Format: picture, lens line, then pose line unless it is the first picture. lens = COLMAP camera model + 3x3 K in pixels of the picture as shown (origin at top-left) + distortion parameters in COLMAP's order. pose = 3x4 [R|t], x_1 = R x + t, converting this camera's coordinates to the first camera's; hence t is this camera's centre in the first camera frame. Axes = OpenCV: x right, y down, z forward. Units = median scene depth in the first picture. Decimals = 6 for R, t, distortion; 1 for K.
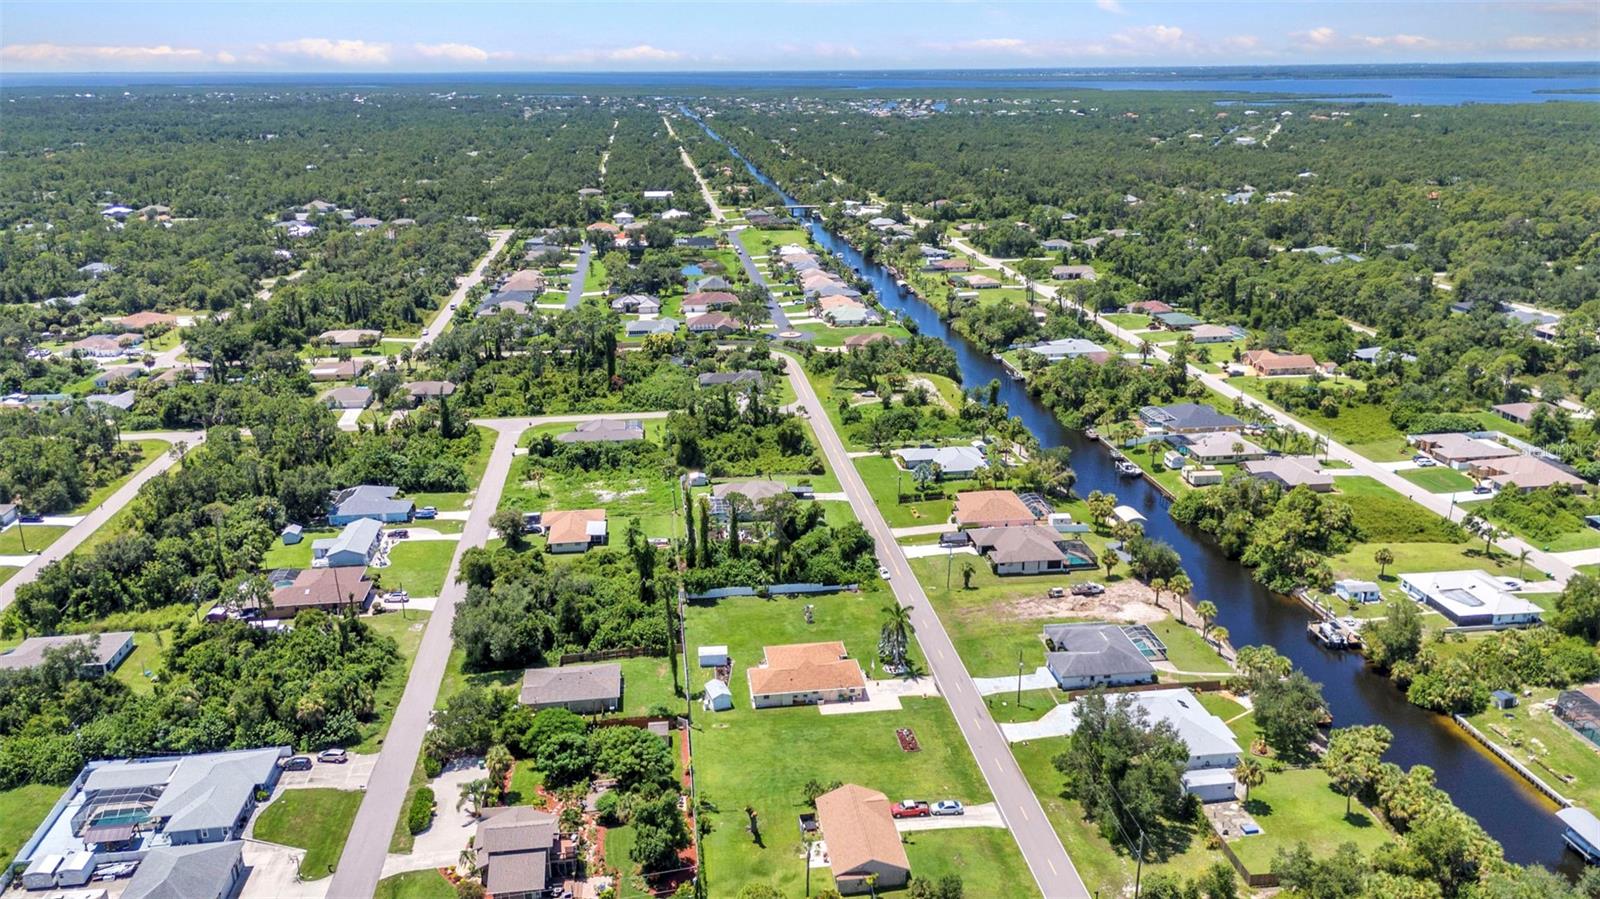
lens RADIAL K [[1171.2, 0, 800.0], [0, 1171.2, 449.5], [0, 0, 1]] dist [0.066950, -0.064001]
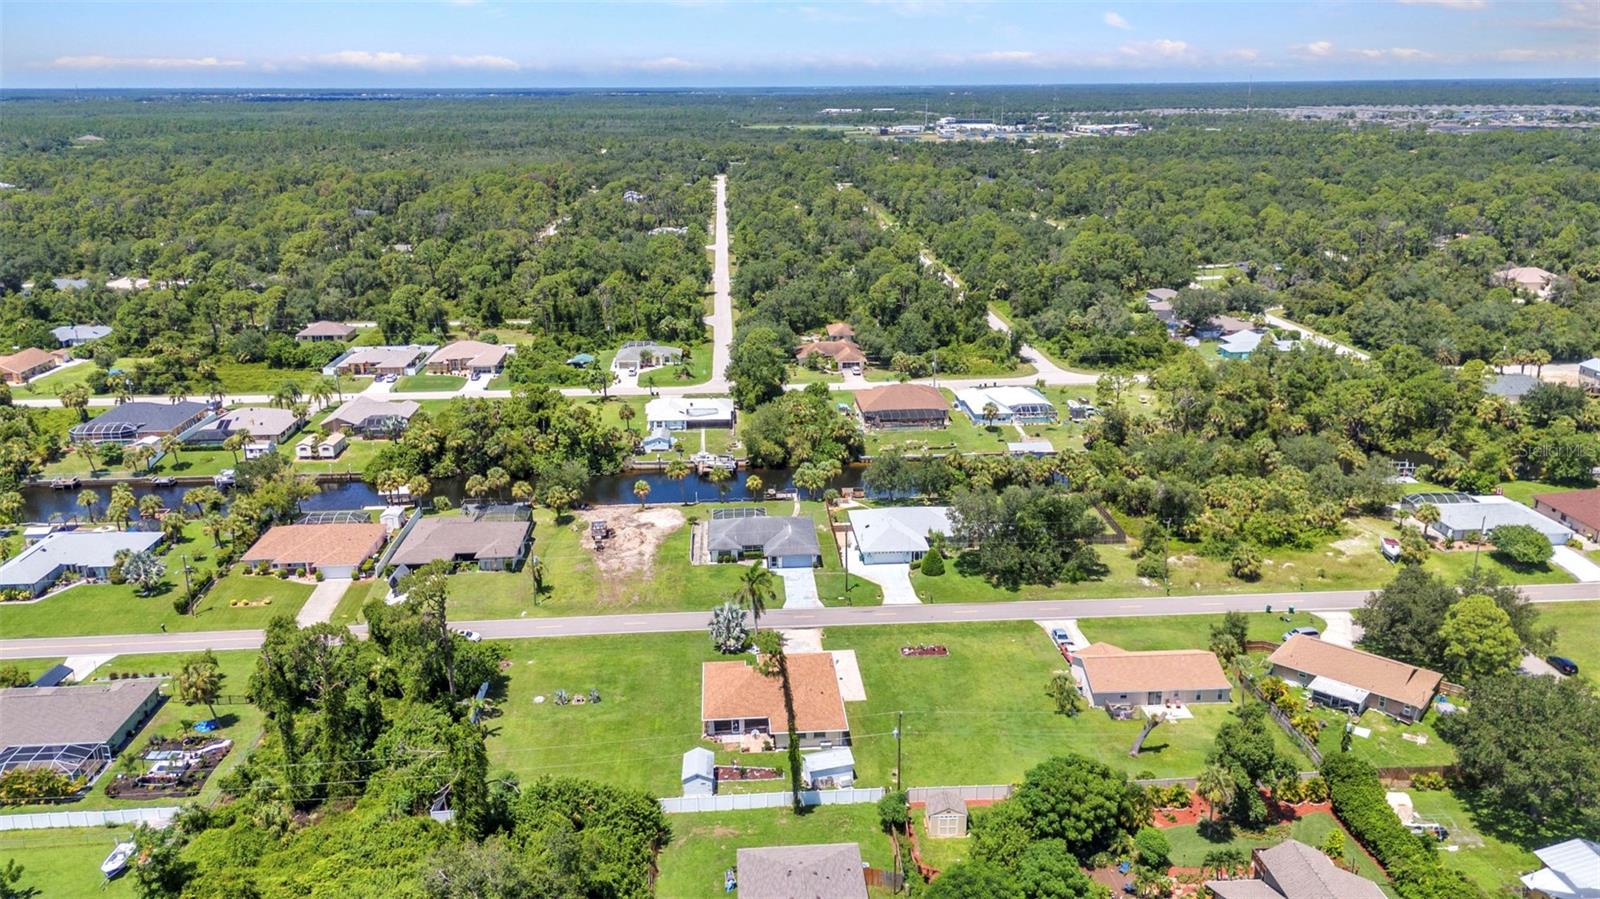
lens RADIAL K [[1167.4, 0, 798.7], [0, 1167.4, 461.5], [0, 0, 1]] dist [0.070409, -0.067877]
pose [[0.061954, -0.298025, 0.952545, -0.465093], [0.313494, 0.911889, 0.264915, -0.090265], [-0.947567, 0.282205, 0.149924, 0.629849]]
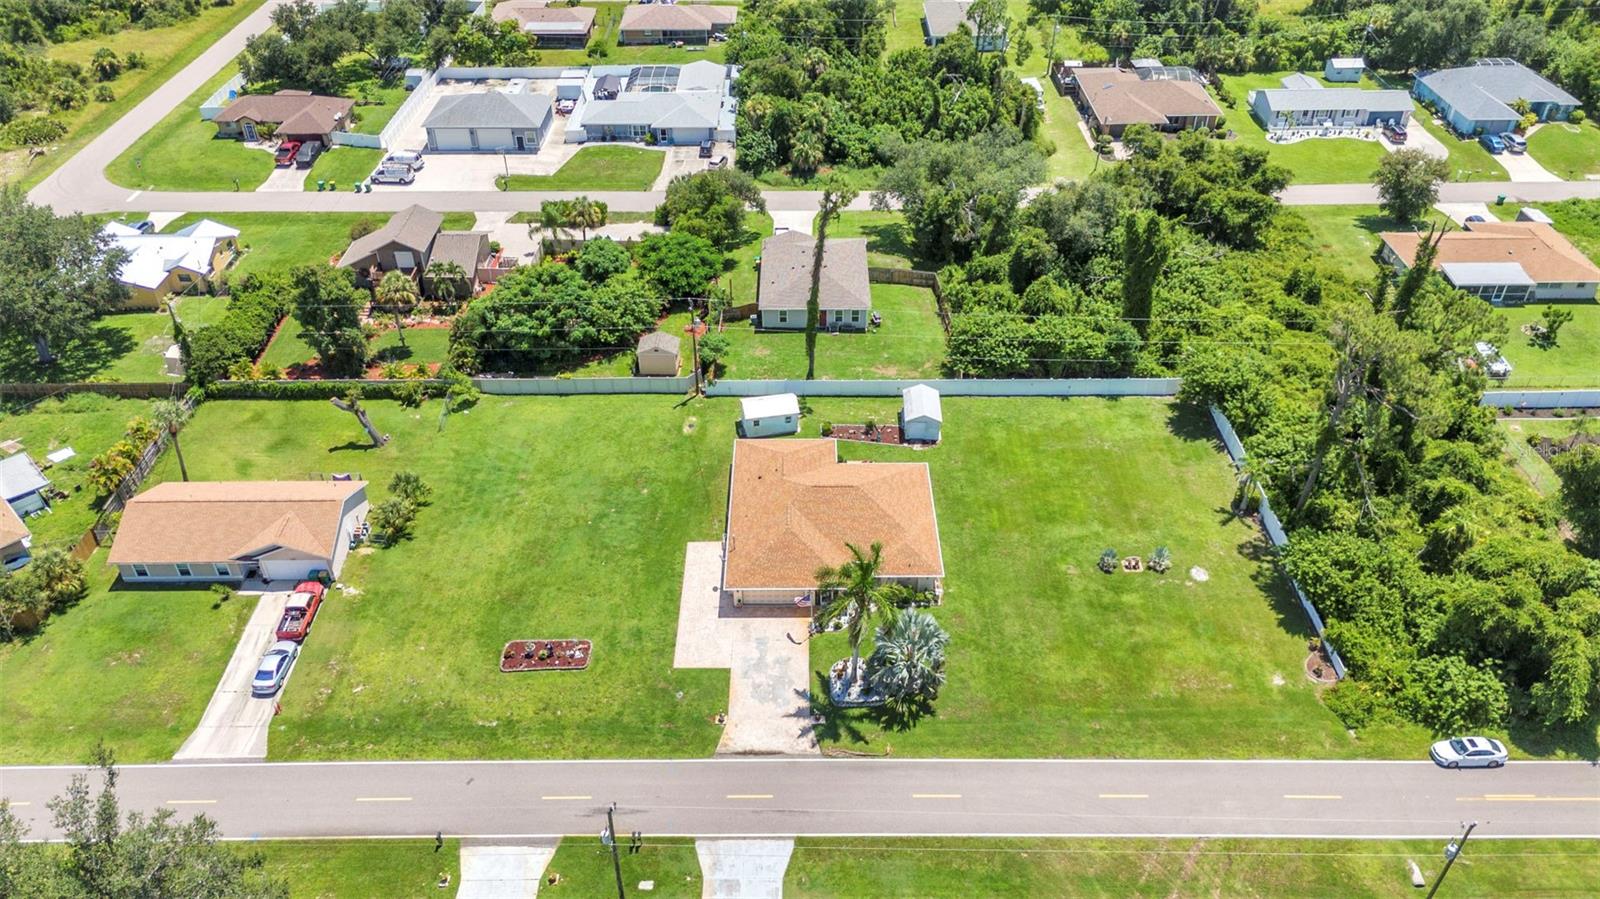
lens RADIAL K [[1171.2, 0, 800.0], [0, 1171.2, 449.5], [0, 0, 1]] dist [0.066950, -0.064001]
pose [[-0.130806, 0.598793, -0.790150, 0.271234], [-0.299676, 0.735834, 0.607242, -0.085696], [0.945031, 0.316220, 0.083192, 0.704752]]
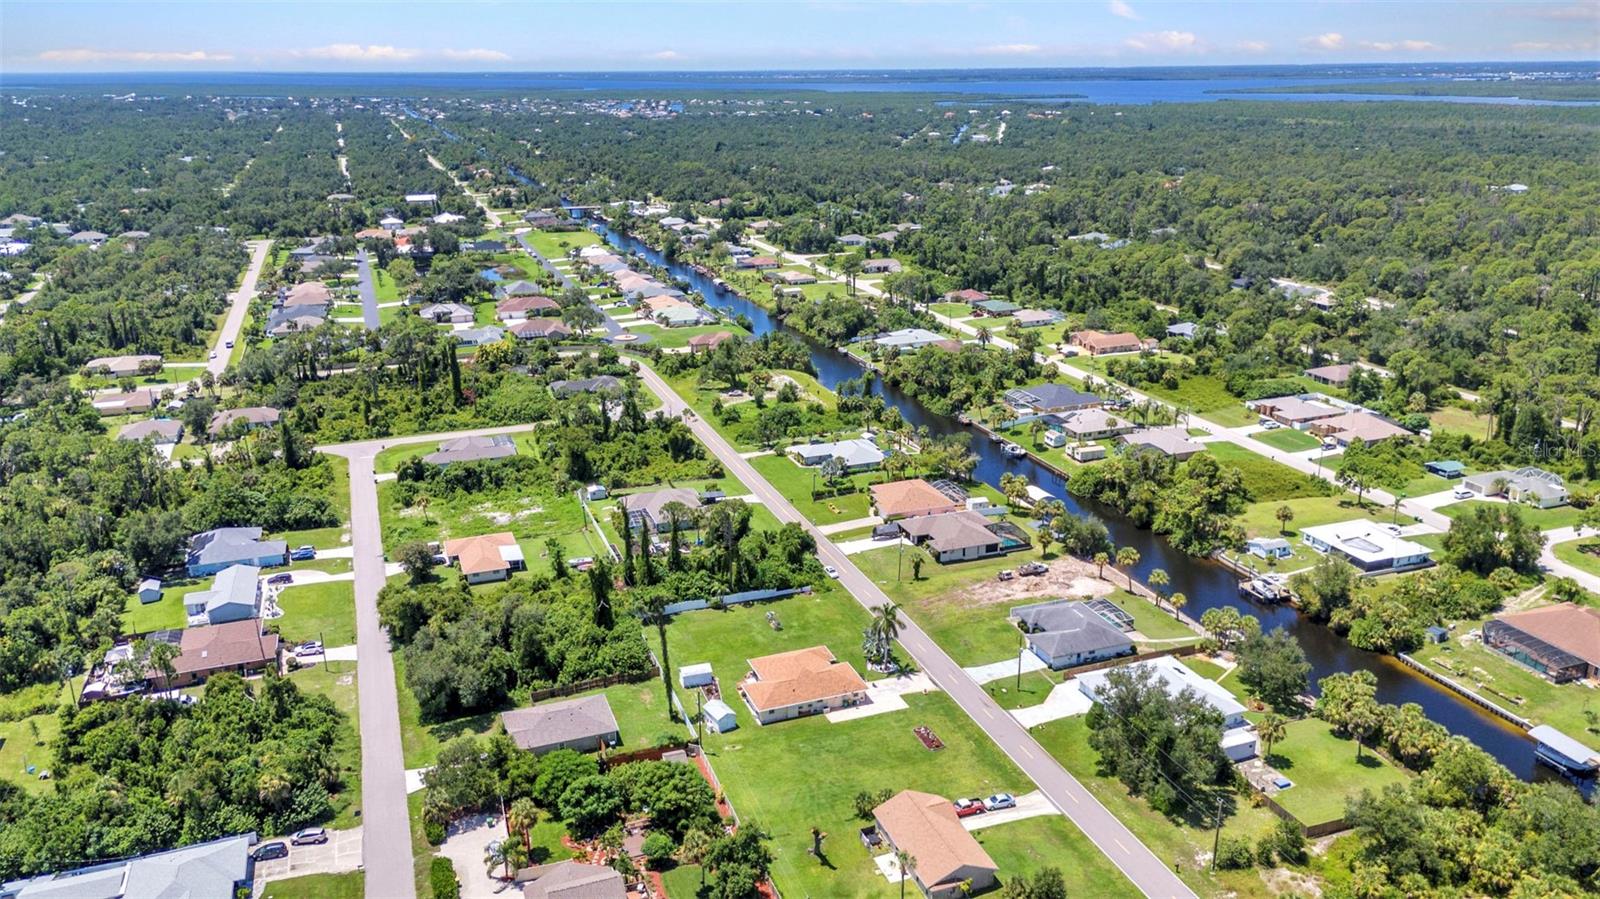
lens RADIAL K [[1171.2, 0, 800.0], [0, 1171.2, 449.5], [0, 0, 1]] dist [0.066950, -0.064001]
pose [[0.974567, -0.069108, 0.213173, -0.140064], [0.069394, 0.997570, 0.006152, -0.004015], [-0.213080, 0.008797, 0.976995, 0.044572]]
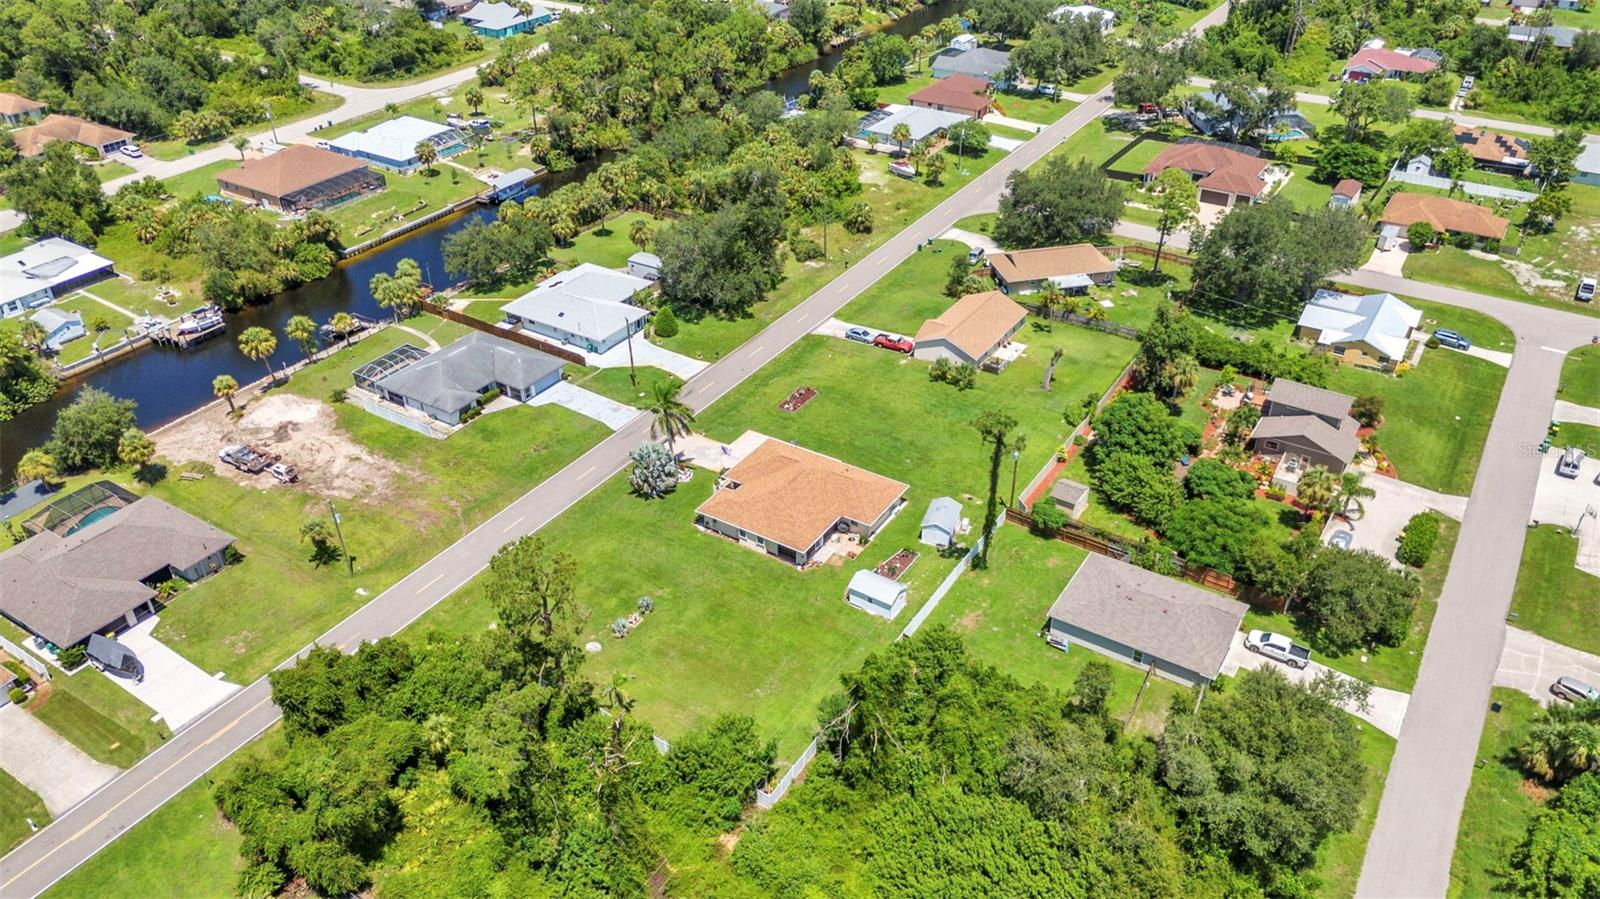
lens RADIAL K [[1171.2, 0, 800.0], [0, 1171.2, 449.5], [0, 0, 1]] dist [0.066950, -0.064001]
pose [[-0.764605, -0.341529, 0.546569, -0.254657], [0.212352, 0.667199, 0.713969, -0.217202], [-0.608511, 0.661970, -0.437619, 0.946242]]
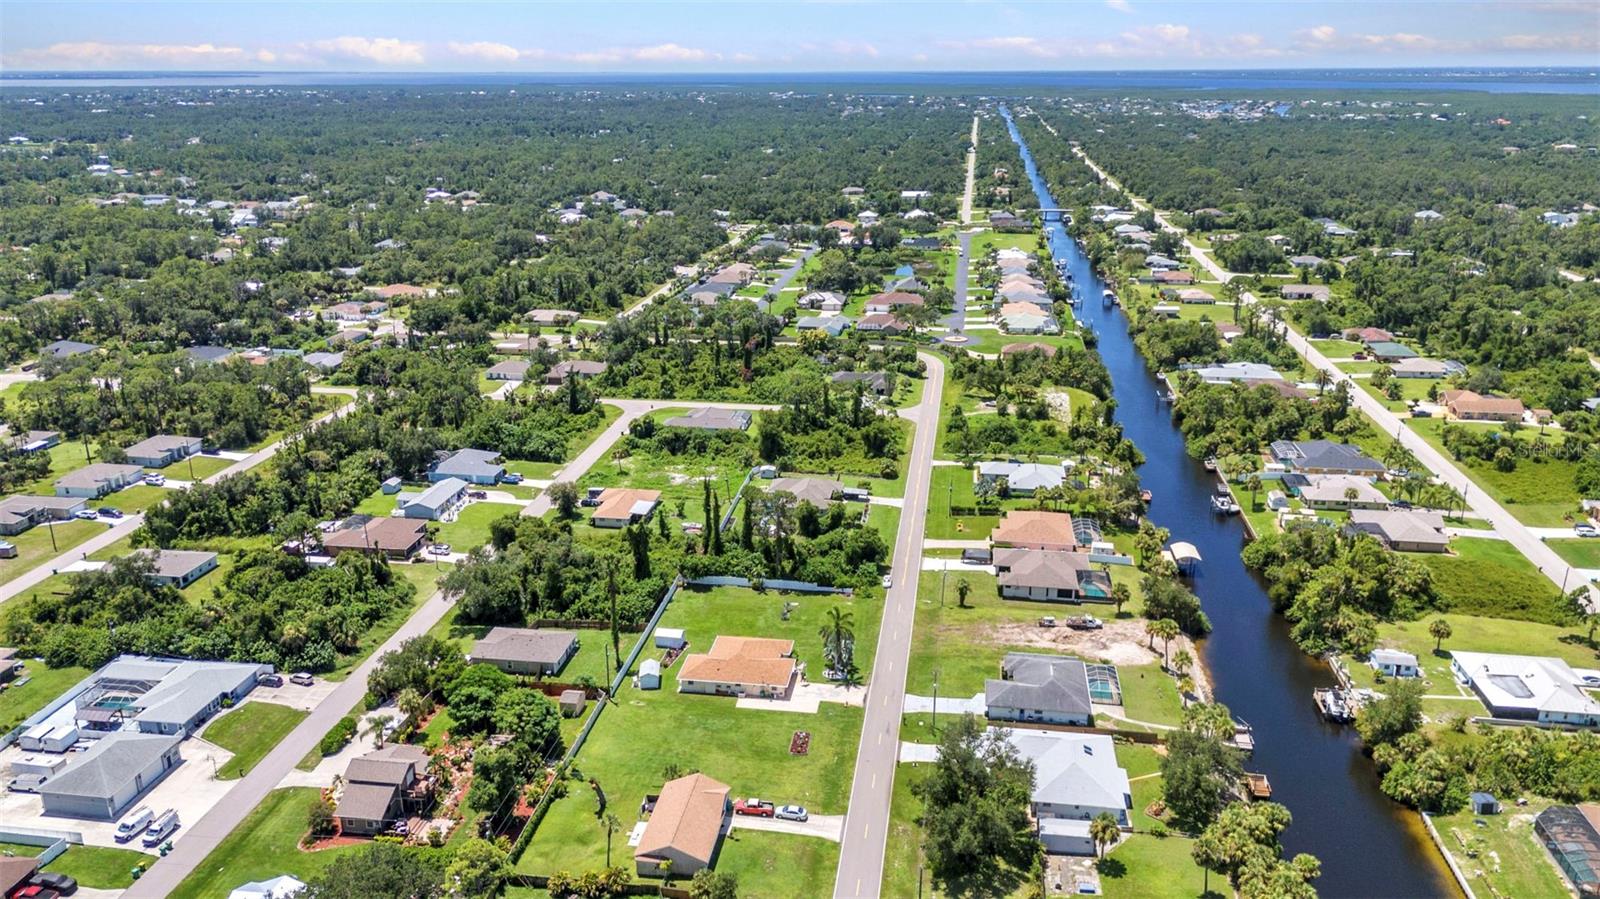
lens RADIAL K [[1171.2, 0, 800.0], [0, 1171.2, 449.5], [0, 0, 1]] dist [0.066950, -0.064001]
pose [[0.961712, 0.088632, -0.259333, 0.224879], [-0.088573, 0.995998, 0.011937, -0.009790], [0.259353, 0.011490, 0.965714, 0.019941]]
